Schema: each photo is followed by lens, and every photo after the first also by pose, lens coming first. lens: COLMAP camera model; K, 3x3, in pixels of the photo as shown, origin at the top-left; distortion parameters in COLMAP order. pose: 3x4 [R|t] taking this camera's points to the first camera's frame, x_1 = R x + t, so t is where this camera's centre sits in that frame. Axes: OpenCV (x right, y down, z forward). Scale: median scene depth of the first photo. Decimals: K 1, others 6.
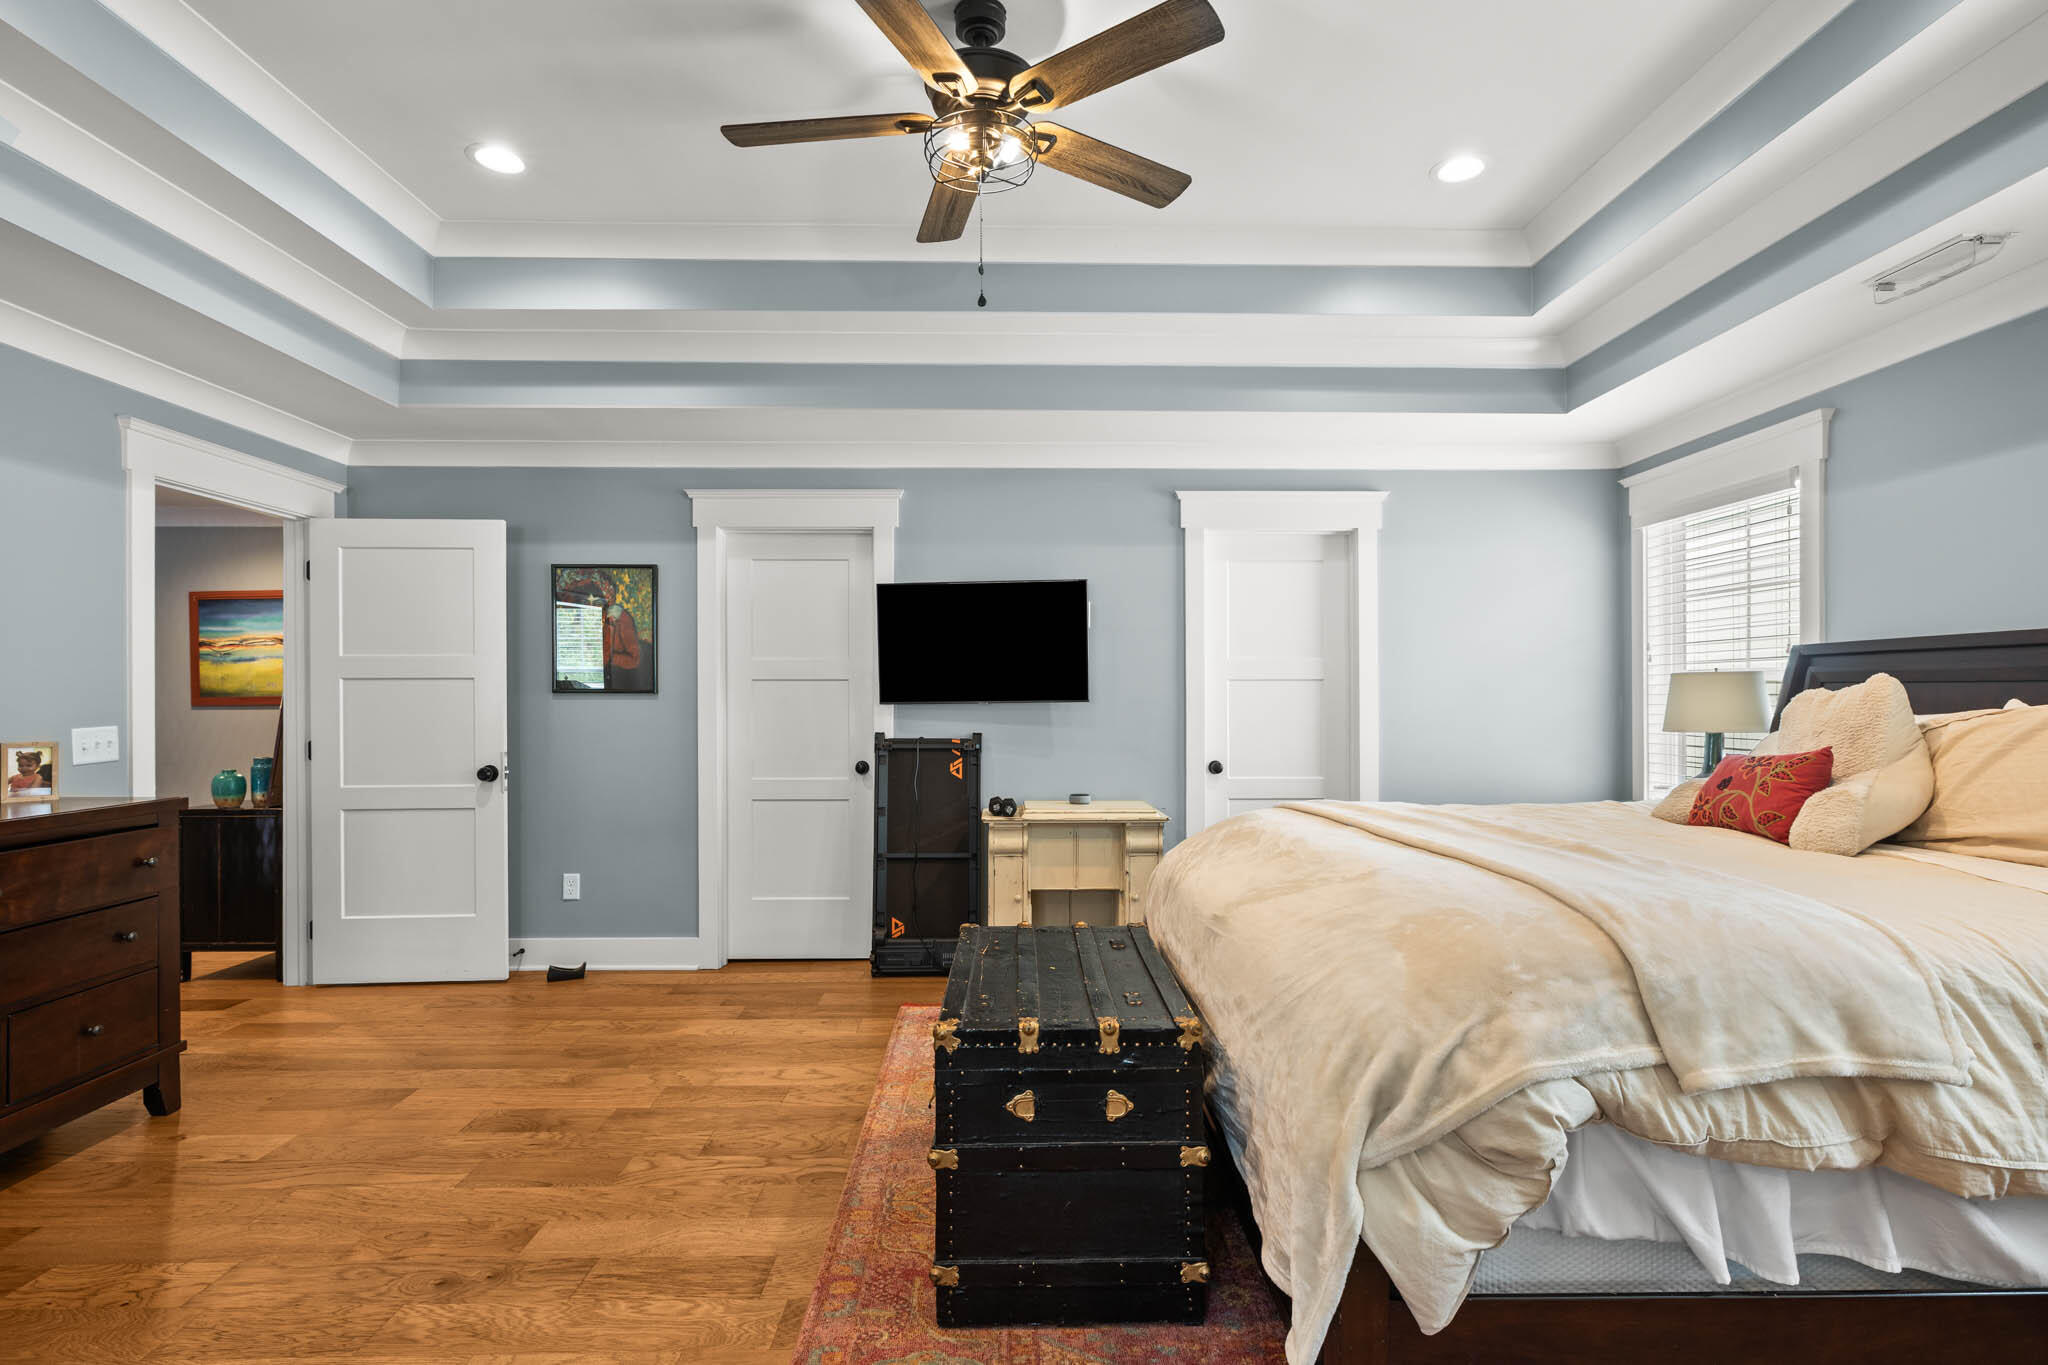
lens RADIAL K [[981.4, 0, 1024.0], [0, 981.4, 693.3], [0, 0, 1]] dist [0.001692, 0.001263]
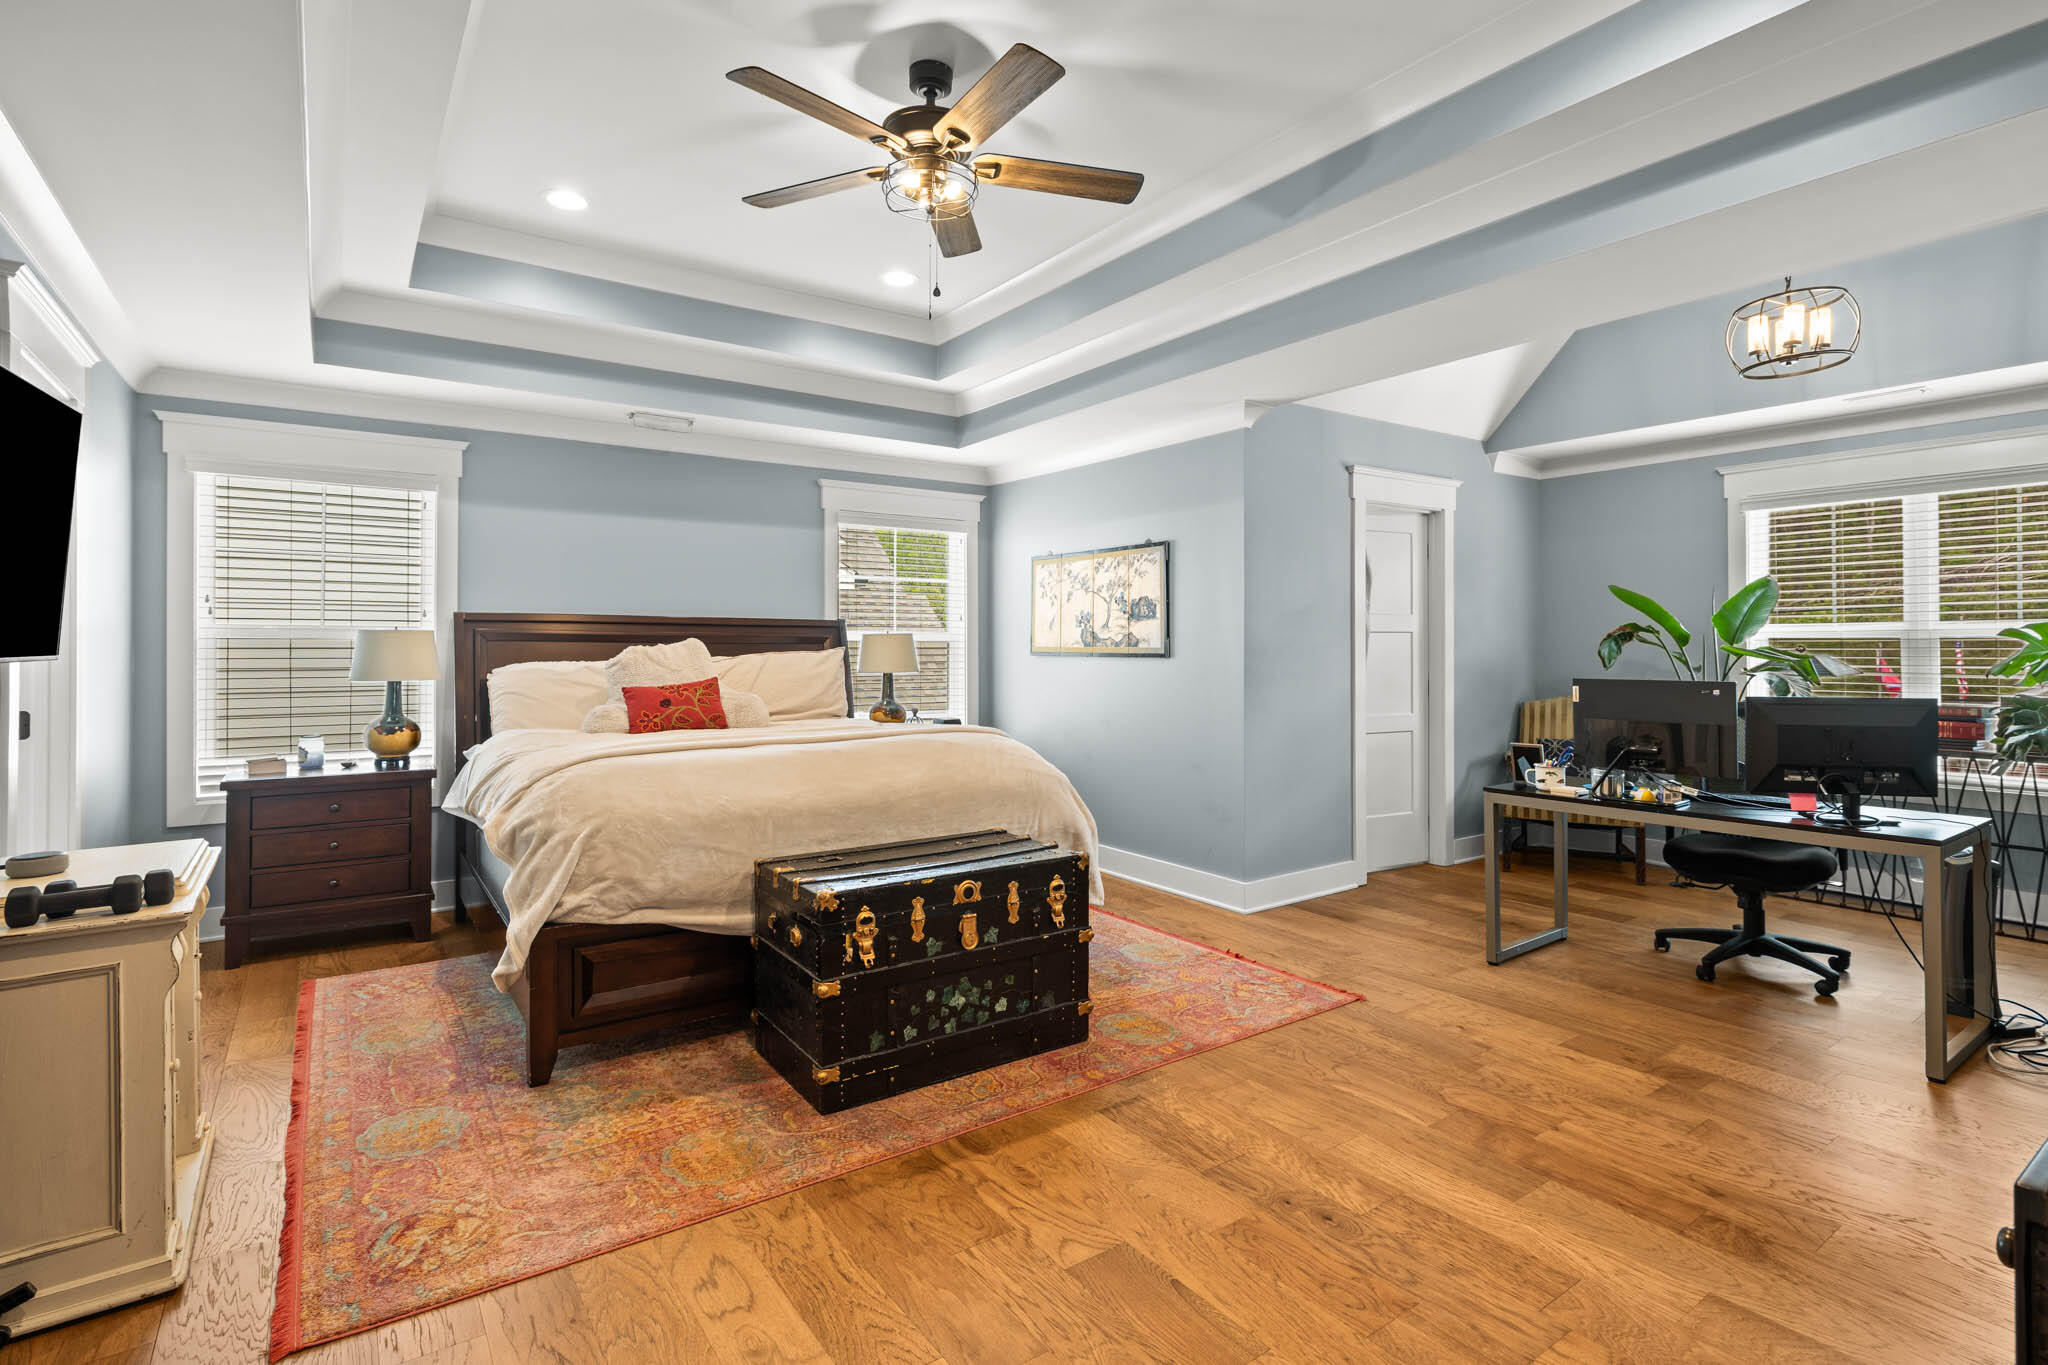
lens RADIAL K [[981.4, 0, 1034.2], [0, 981.4, 646.7], [0, 0, 1]] dist [0.001692, 0.001263]
pose [[-0.557646, 0.006165, 0.830056, -1.018927], [0.001379, 0.999978, -0.006501, 0.009182], [-0.830078, -0.002481, -0.557642, 1.458359]]
